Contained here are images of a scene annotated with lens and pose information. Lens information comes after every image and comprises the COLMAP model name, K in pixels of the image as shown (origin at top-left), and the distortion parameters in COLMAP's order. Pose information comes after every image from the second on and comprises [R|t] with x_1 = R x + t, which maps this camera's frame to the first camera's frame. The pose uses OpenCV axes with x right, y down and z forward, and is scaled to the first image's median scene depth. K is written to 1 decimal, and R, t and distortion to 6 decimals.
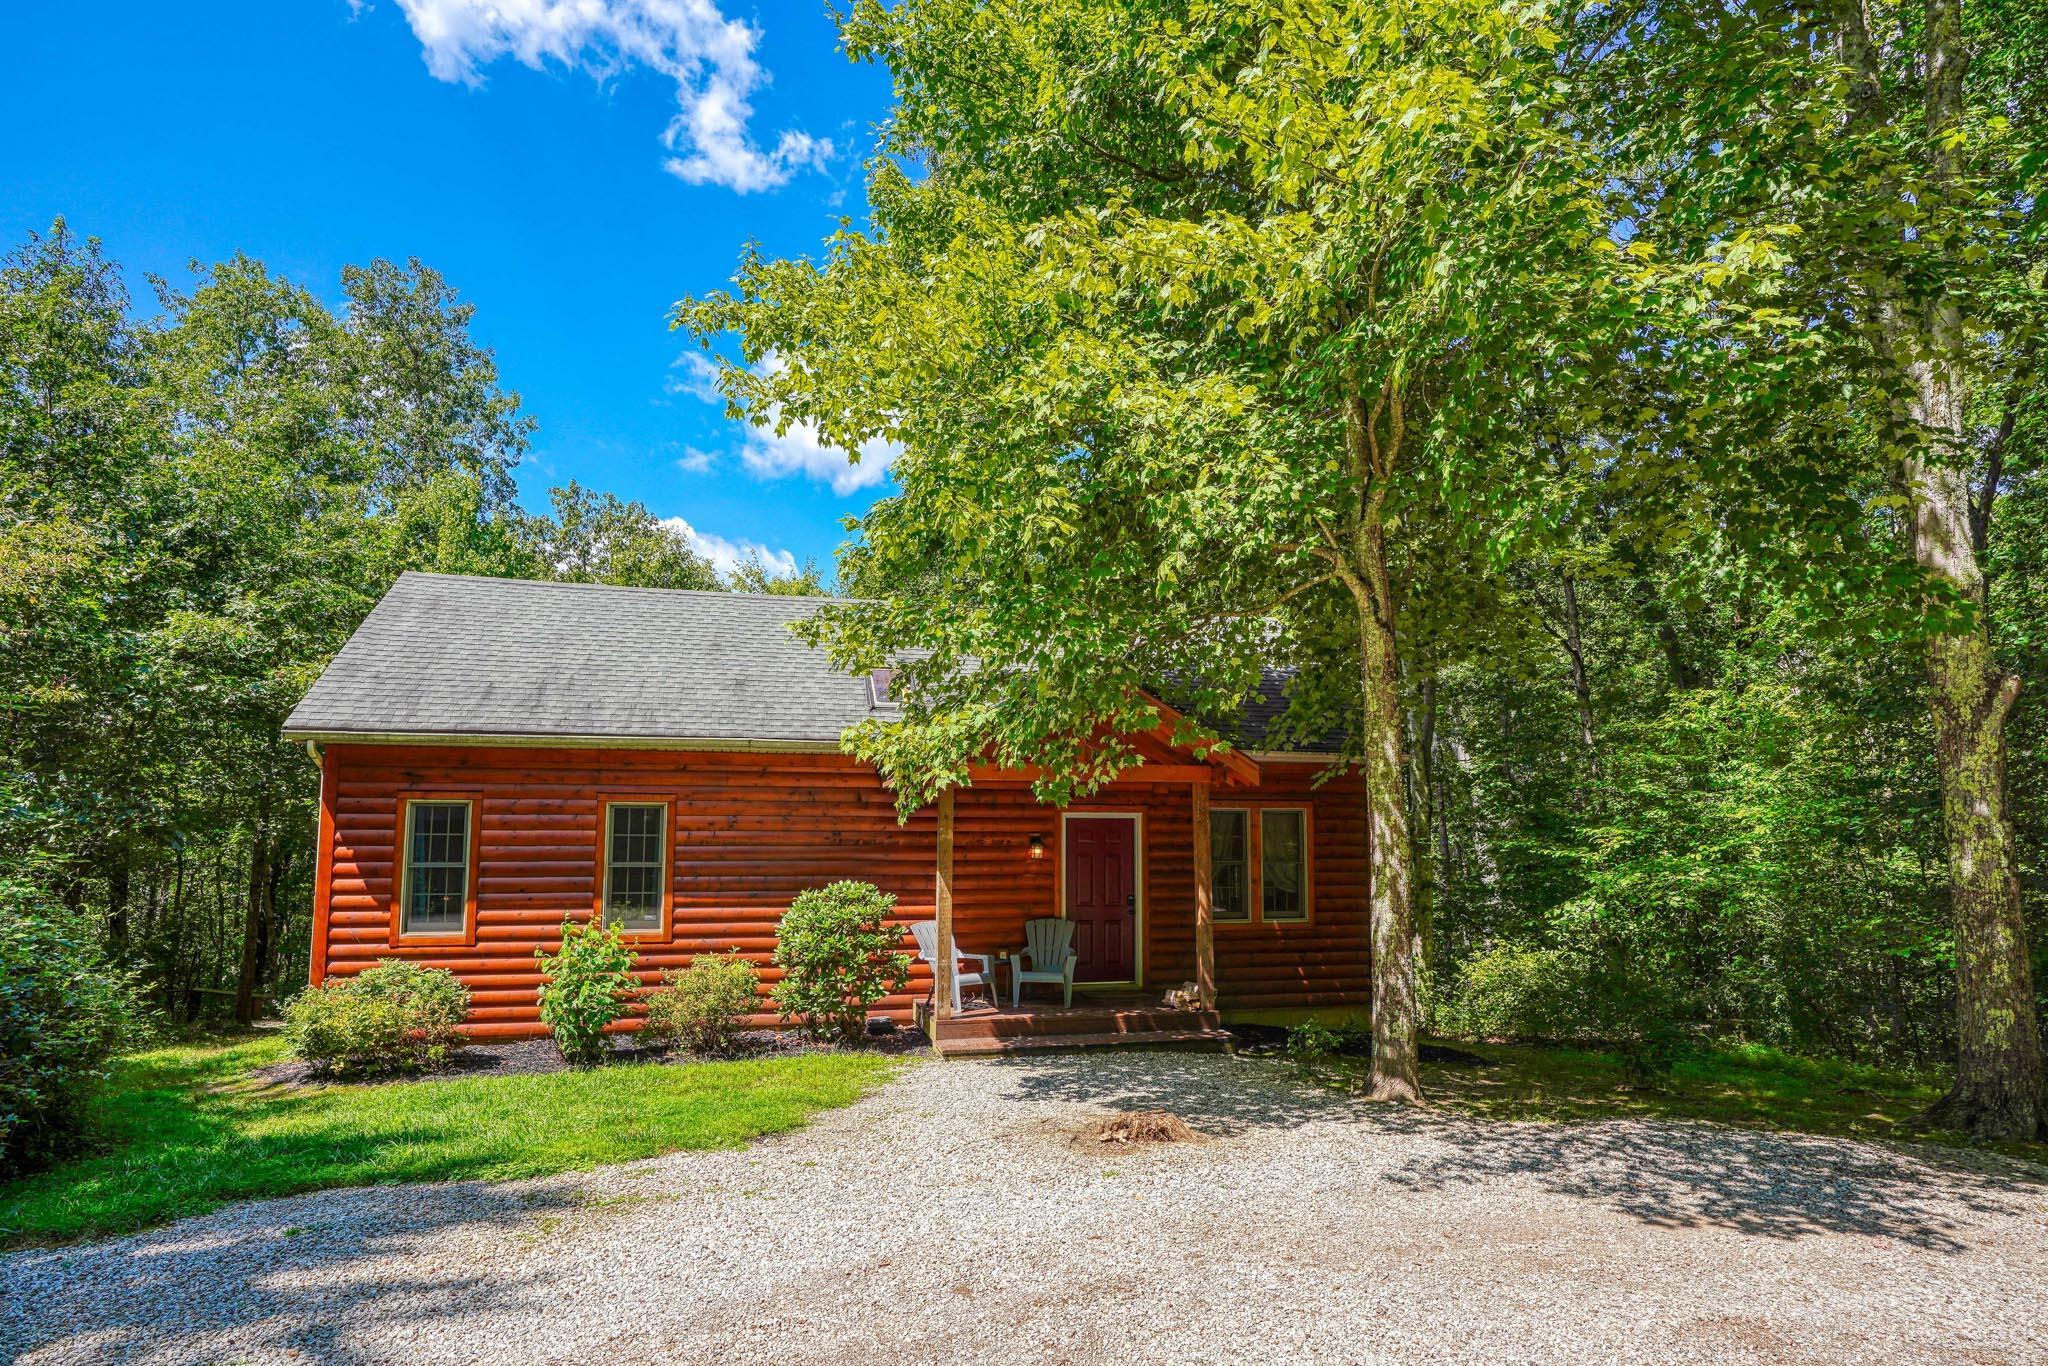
lens RADIAL K [[1082.6, 0, 1005.4], [0, 1082.6, 729.0], [0, 0, 1]] dist [-0.002861, -0.000339]
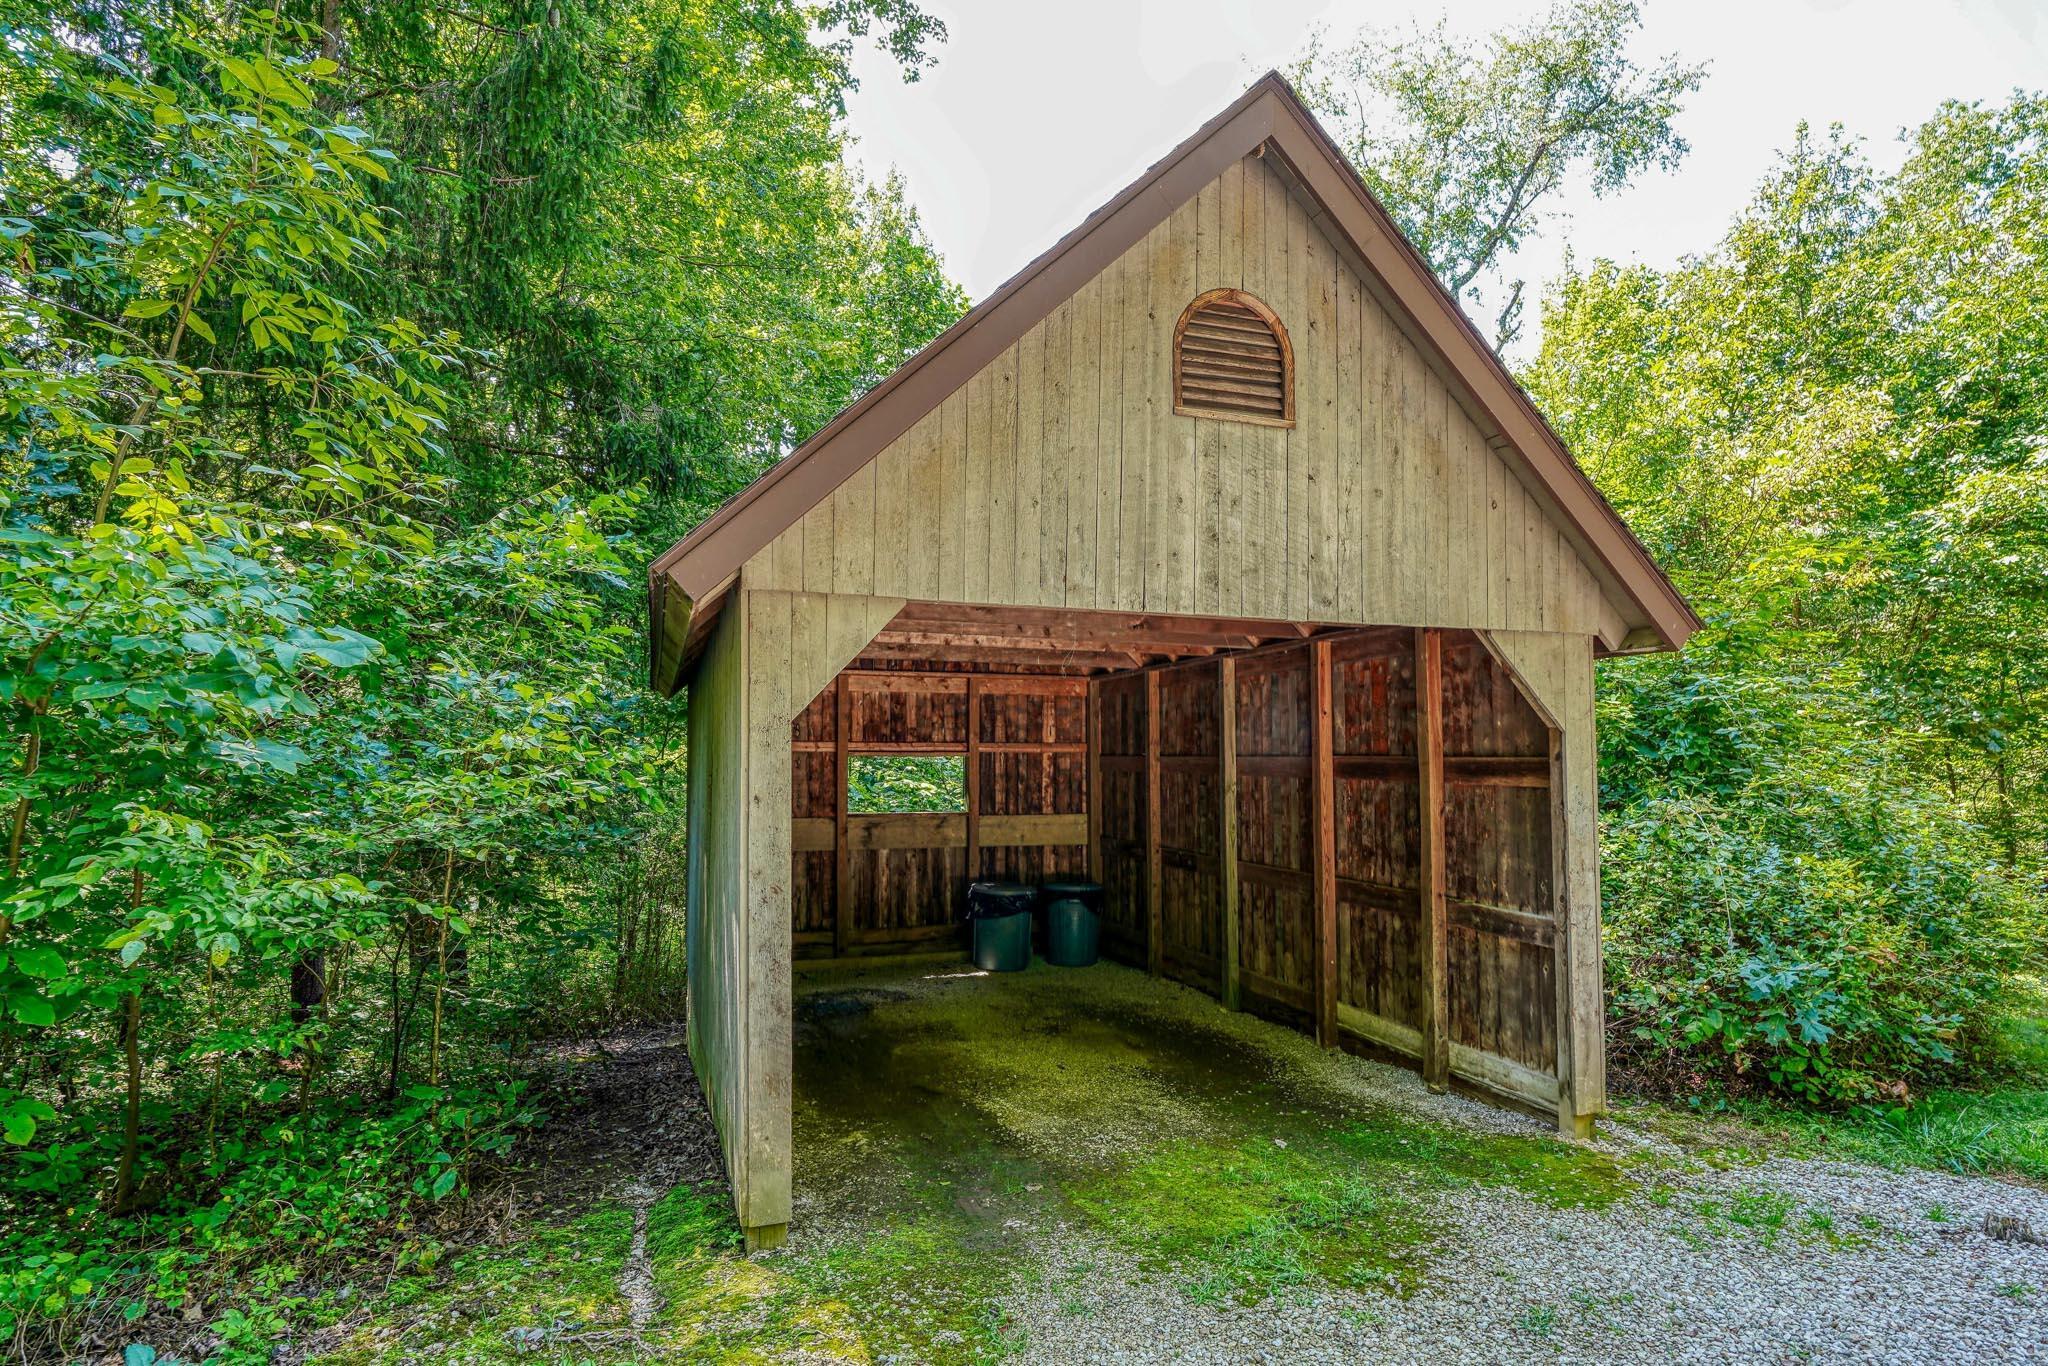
lens RADIAL K [[1073.5, 0, 1021.8], [0, 1073.5, 731.9], [0, 0, 1]] dist [-0.001302, 0.000044]
pose [[0.234574, -0.021897, -0.971852, -0.140409], [0.089471, 0.995989, -0.000845, 0.035929], [0.967972, -0.086755, 0.235592, 0.052520]]
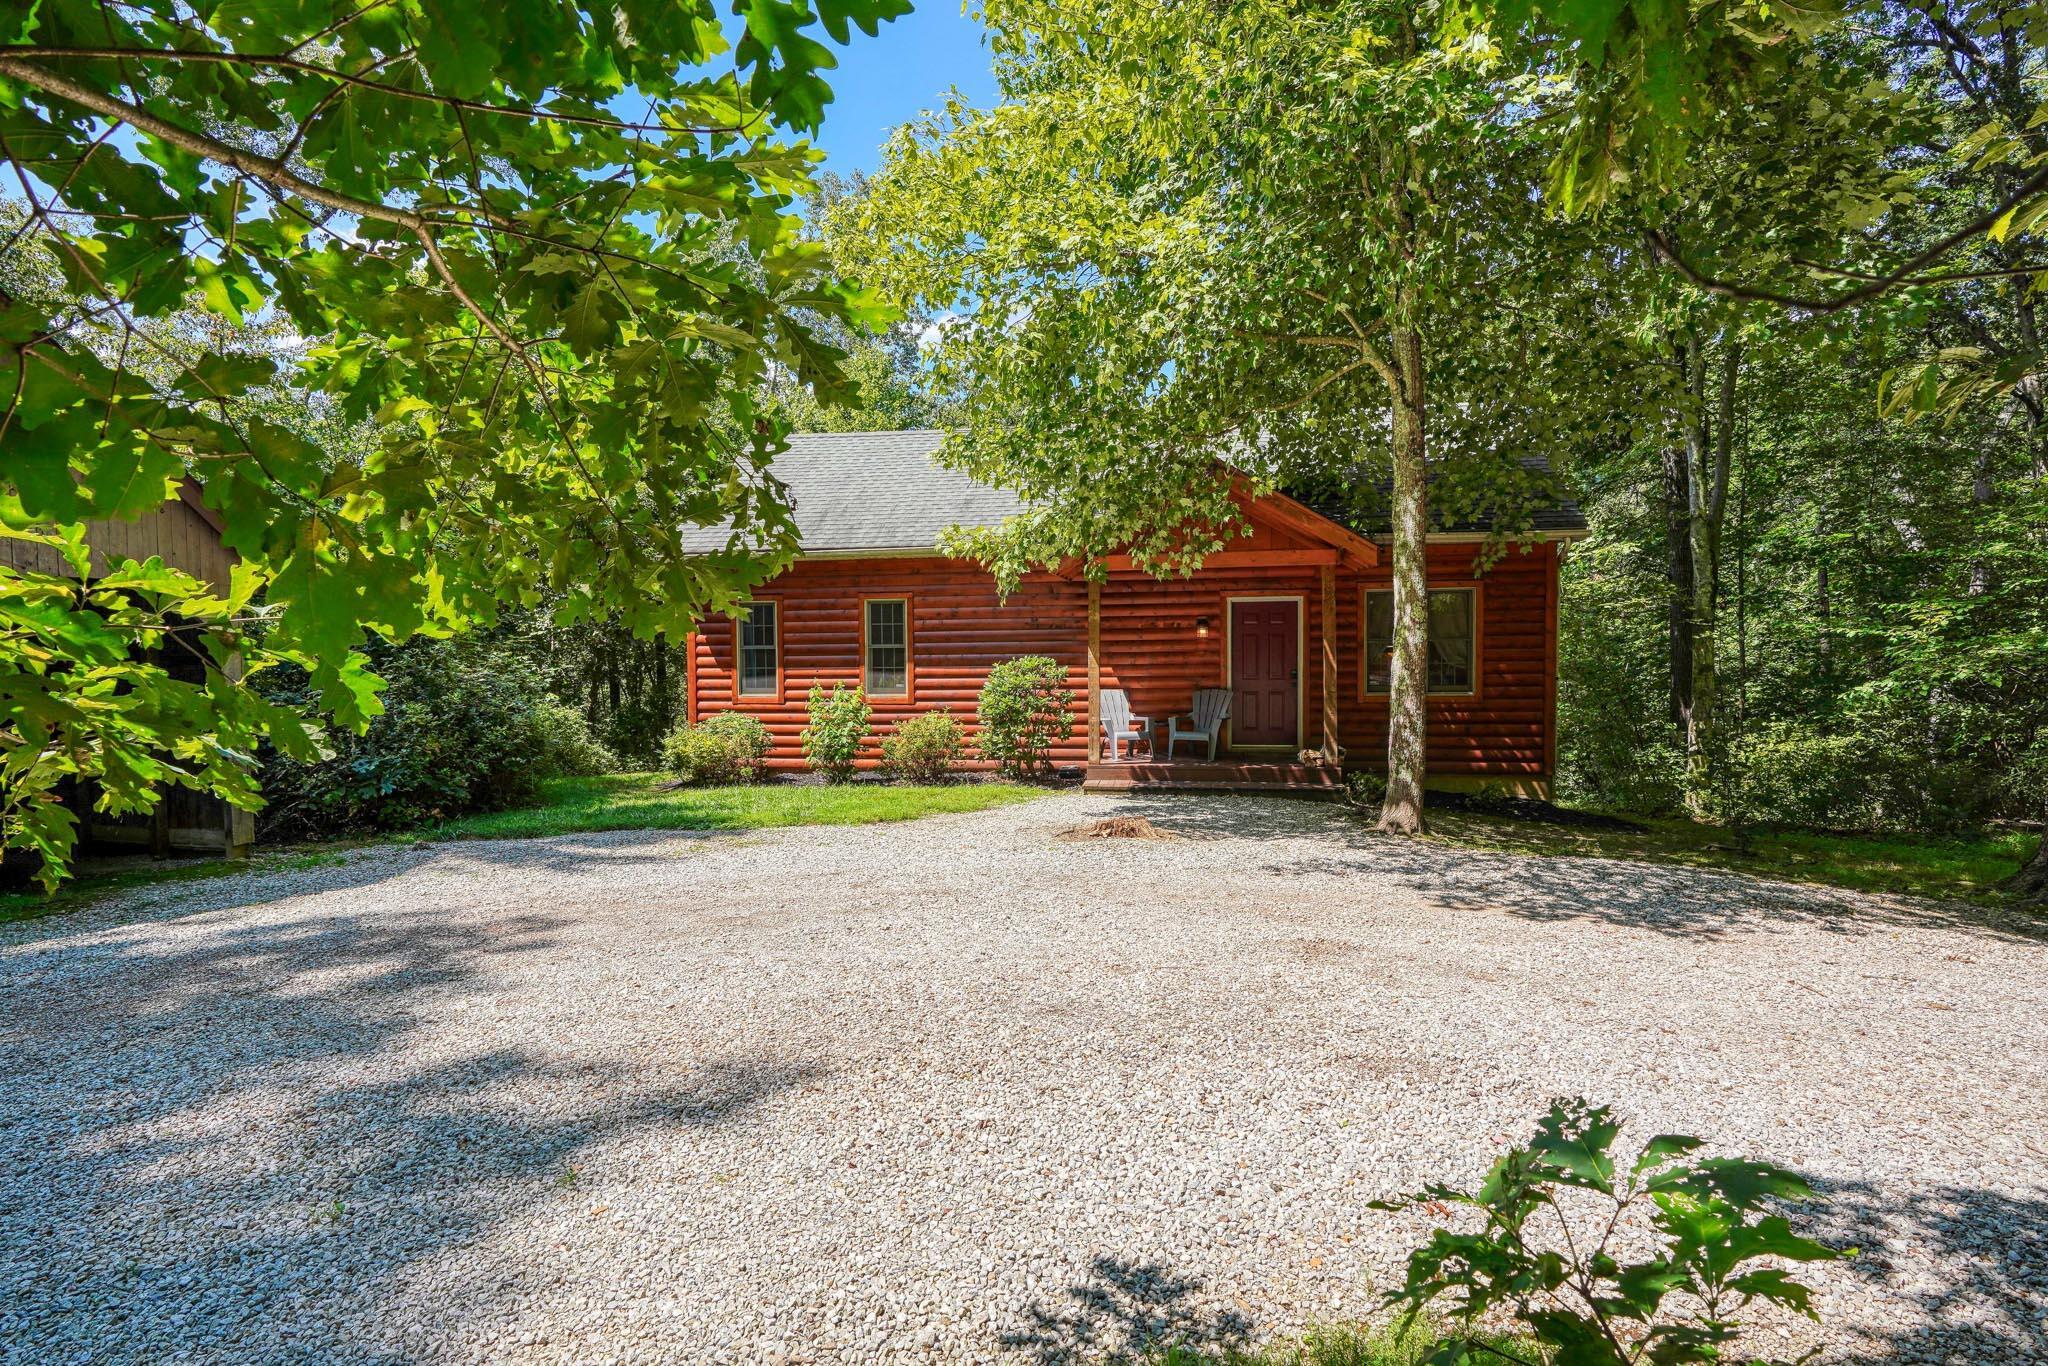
lens RADIAL K [[1022.1, 0, 1024.0], [0, 1022.1, 683.0], [0, 0, 1]] dist [-0.001300, 0.000511]
pose [[0.919832, 0.000478, -0.392313, 0.319113], [0.051685, 0.991135, 0.122389, 0.026832], [0.388893, -0.132854, 0.911653, -0.086735]]
